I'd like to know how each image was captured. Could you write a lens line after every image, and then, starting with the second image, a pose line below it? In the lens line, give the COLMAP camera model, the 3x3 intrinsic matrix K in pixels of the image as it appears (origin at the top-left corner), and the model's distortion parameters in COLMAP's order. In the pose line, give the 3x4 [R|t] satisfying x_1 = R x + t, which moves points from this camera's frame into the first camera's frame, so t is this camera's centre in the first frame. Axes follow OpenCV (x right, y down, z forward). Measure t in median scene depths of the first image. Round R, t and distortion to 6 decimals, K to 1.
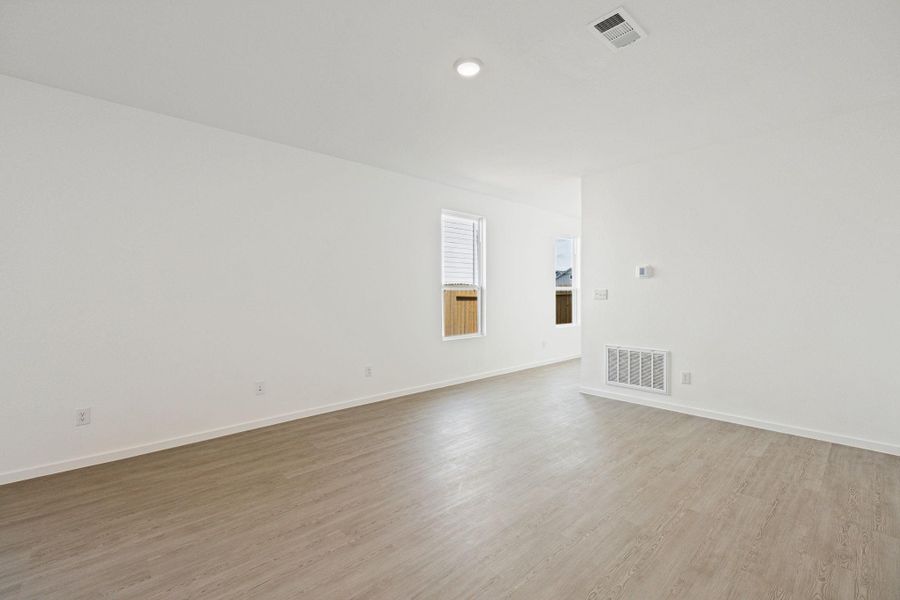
lens RADIAL K [[380.8, 0, 445.9], [0, 380.8, 294.8], [0, 0, 1]] dist [0.003272, -0.000035]
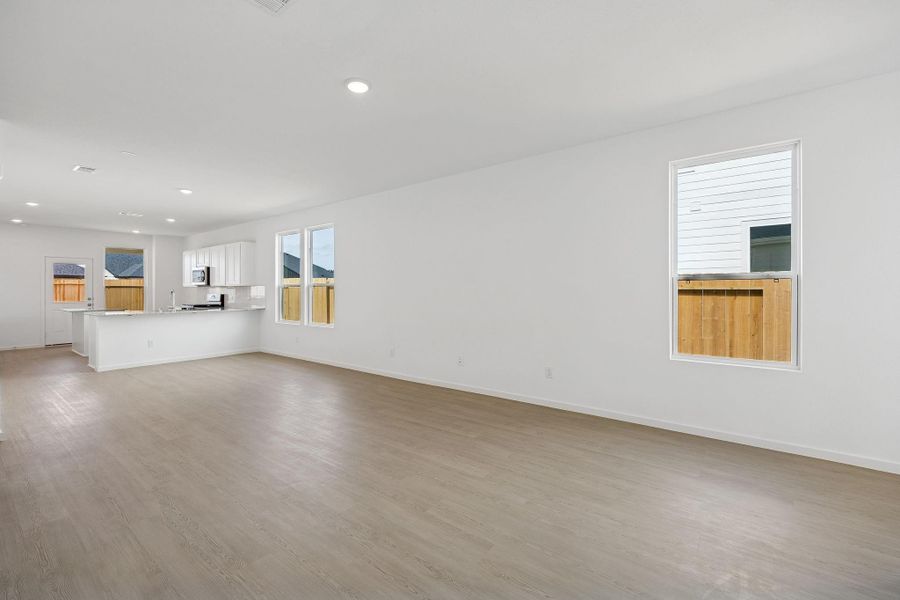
lens RADIAL K [[380.8, 0, 453.8], [0, 380.8, 293.1], [0, 0, 1]] dist [0.003272, -0.000035]
pose [[0.186493, 0.009422, -0.982411, 0.680714], [0.004809, 0.999933, 0.010503, -0.004073], [0.982445, -0.006683, 0.186435, 0.612337]]
